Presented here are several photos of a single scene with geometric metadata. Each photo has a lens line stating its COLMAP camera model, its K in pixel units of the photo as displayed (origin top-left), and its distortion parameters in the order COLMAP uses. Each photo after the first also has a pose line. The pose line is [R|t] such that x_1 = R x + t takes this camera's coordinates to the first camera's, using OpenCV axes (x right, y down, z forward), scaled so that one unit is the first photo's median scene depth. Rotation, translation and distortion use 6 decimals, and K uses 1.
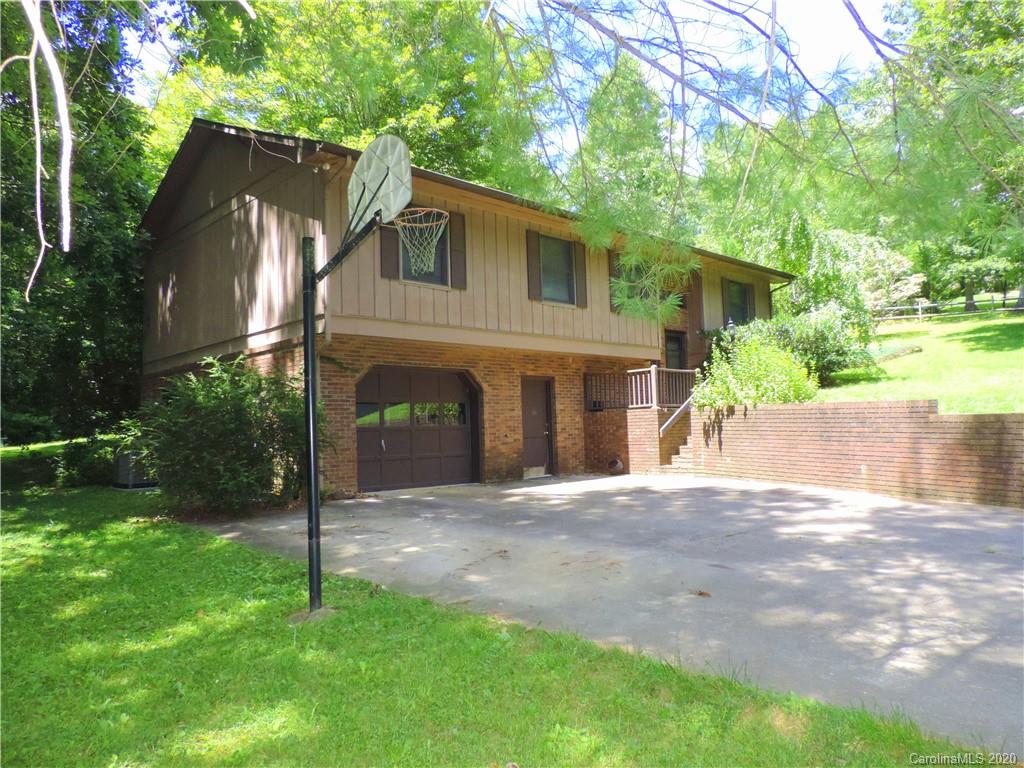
lens RADIAL K [[720.7, 0, 511.9], [0, 720.7, 383.5], [0, 0, 1]] dist [-0.013514, -0.008610]
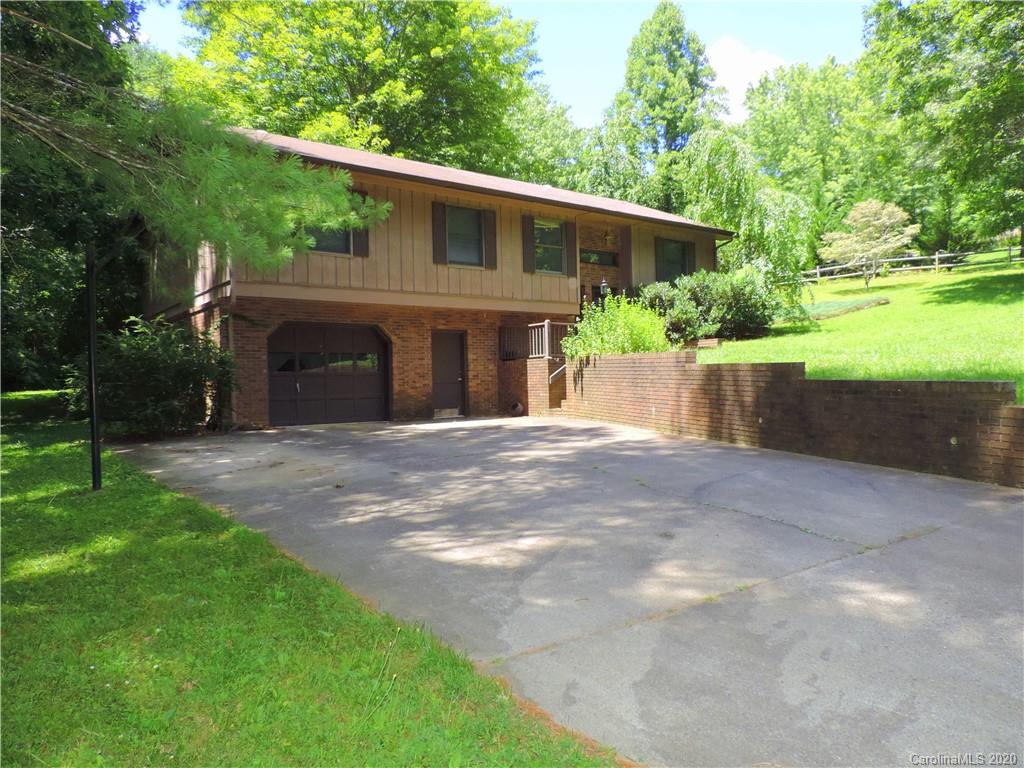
lens RADIAL K [[720.7, 0, 515.1], [0, 720.7, 381.6], [0, 0, 1]] dist [-0.013514, -0.008610]
pose [[0.992922, 0.007675, -0.118524, 0.280819], [0.000216, 0.997792, 0.066418, -0.004128], [0.118772, -0.065974, 0.990727, -0.130834]]
